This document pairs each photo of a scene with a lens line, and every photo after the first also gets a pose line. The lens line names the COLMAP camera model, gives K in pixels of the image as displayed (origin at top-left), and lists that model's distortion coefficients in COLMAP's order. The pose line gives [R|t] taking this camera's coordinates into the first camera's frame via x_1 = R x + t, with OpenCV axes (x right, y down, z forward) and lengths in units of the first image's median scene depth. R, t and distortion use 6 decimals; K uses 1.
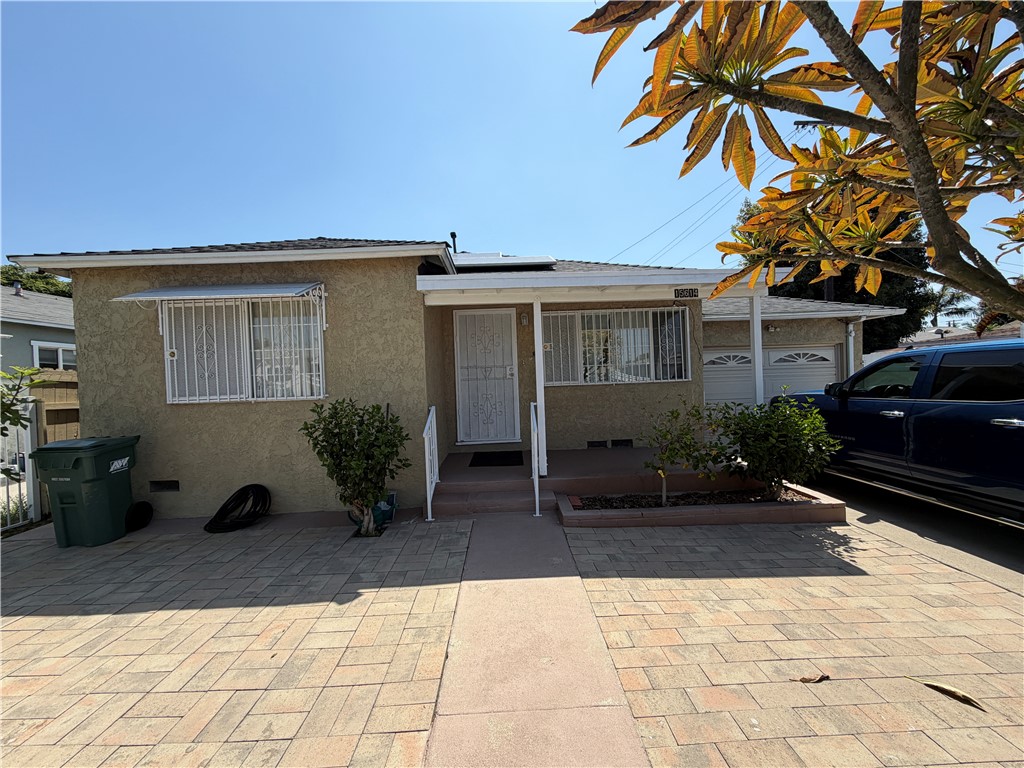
lens RADIAL K [[408.2, 0, 513.4], [0, 408.2, 382.4], [0, 0, 1]] dist [0.000062, -0.000074]
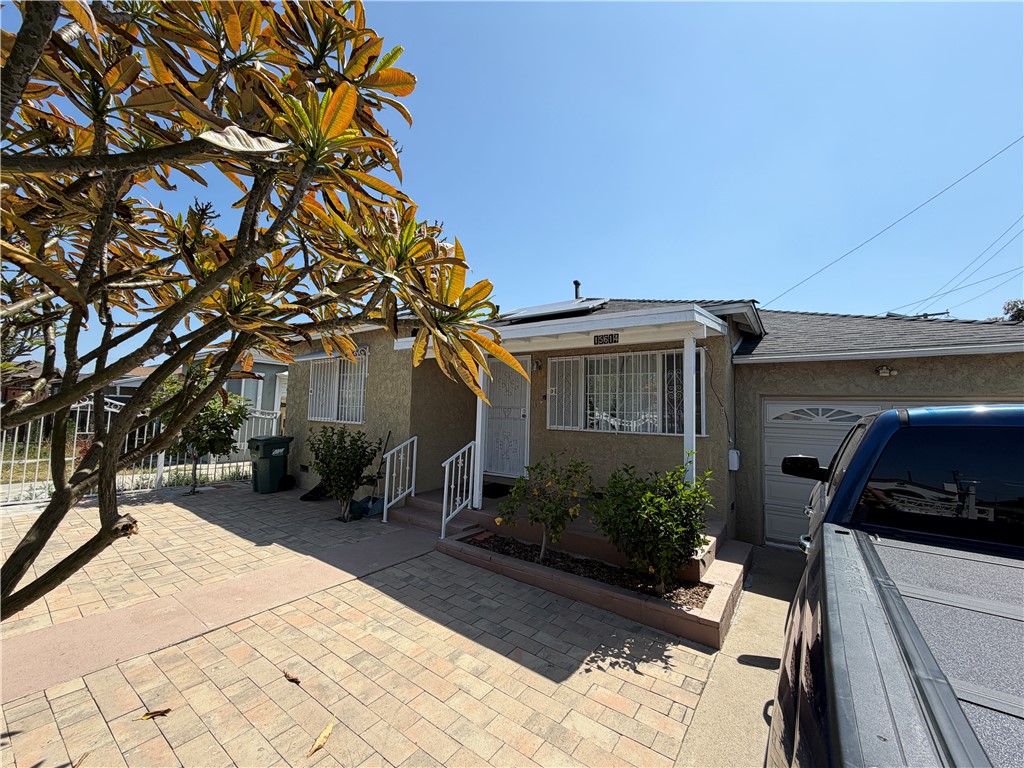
lens RADIAL K [[408.2, 0, 509.8], [0, 408.2, 384.3], [0, 0, 1]] dist [0.000062, -0.000074]
pose [[0.790613, 0.015290, -0.612125, 0.966486], [-0.062890, 0.996429, -0.056339, -0.060637], [0.609078, 0.083038, 0.788751, 0.173749]]
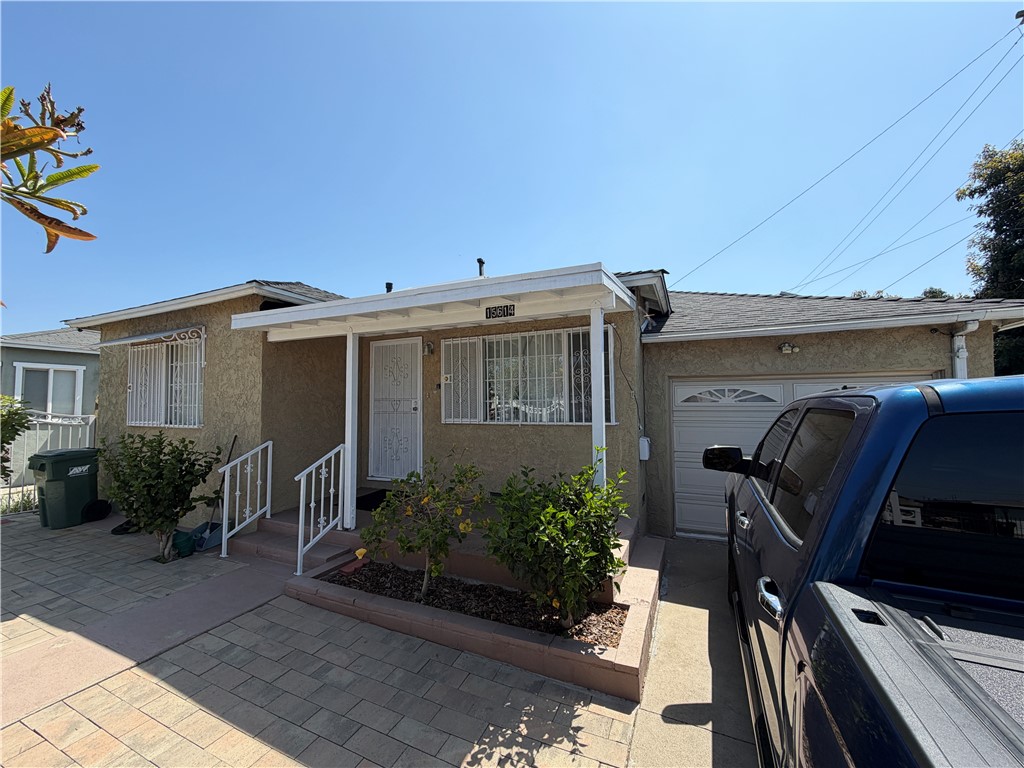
lens RADIAL K [[408.2, 0, 510.1], [0, 408.2, 384.7], [0, 0, 1]] dist [0.000062, -0.000074]
pose [[0.898715, 0.007417, -0.438470, 0.907698], [-0.026996, 0.998896, -0.038436, -0.067403], [0.437701, 0.046380, 0.897924, 0.406600]]
